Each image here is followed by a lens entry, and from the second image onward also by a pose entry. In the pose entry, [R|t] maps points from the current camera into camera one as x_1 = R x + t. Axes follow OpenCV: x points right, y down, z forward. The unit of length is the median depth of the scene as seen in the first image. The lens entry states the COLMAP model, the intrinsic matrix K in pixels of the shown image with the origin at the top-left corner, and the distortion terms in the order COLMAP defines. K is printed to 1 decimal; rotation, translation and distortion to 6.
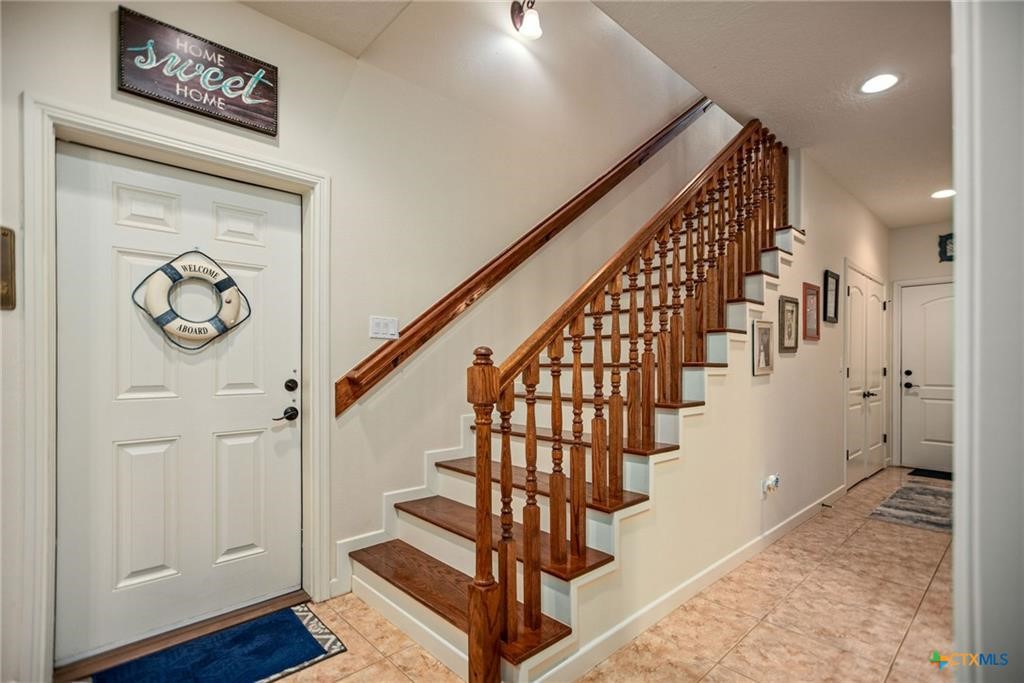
lens RADIAL K [[487.1, 0, 511.8], [0, 487.1, 357.0], [0, 0, 1]] dist [-0.000077, 0.000125]
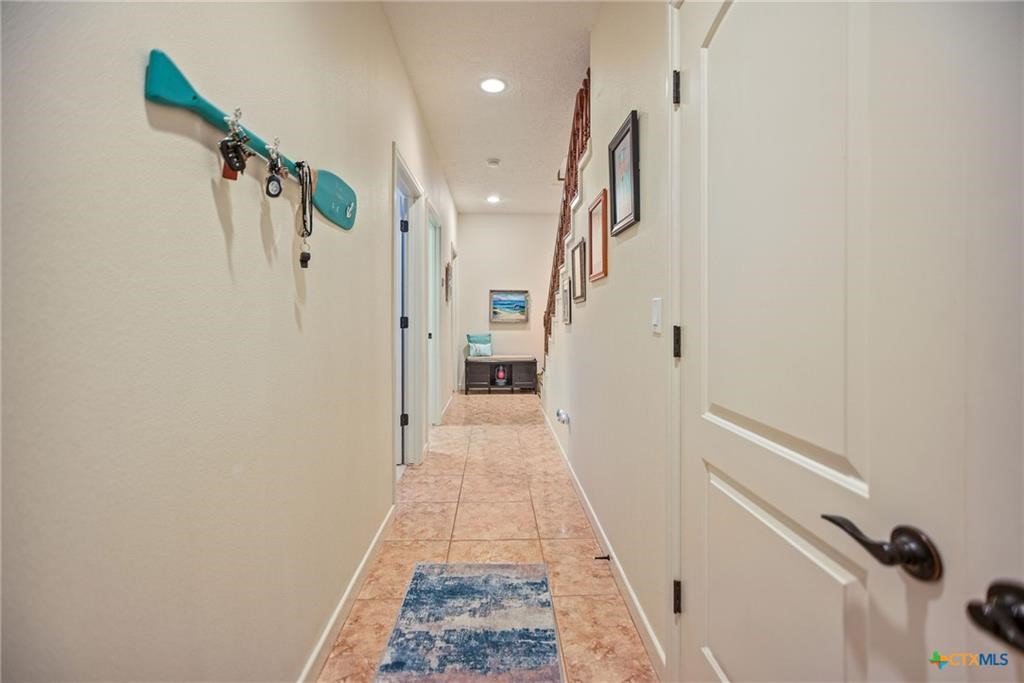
lens RADIAL K [[430.6, 0, 514.7], [0, 430.6, 313.1], [0, 0, 1]] dist [0.000280, 0.000175]
pose [[-0.646999, -0.005155, -0.762474, 1.246745], [0.002517, 0.999957, -0.008896, 0.008567], [0.762487, -0.007675, -0.646958, 1.403941]]
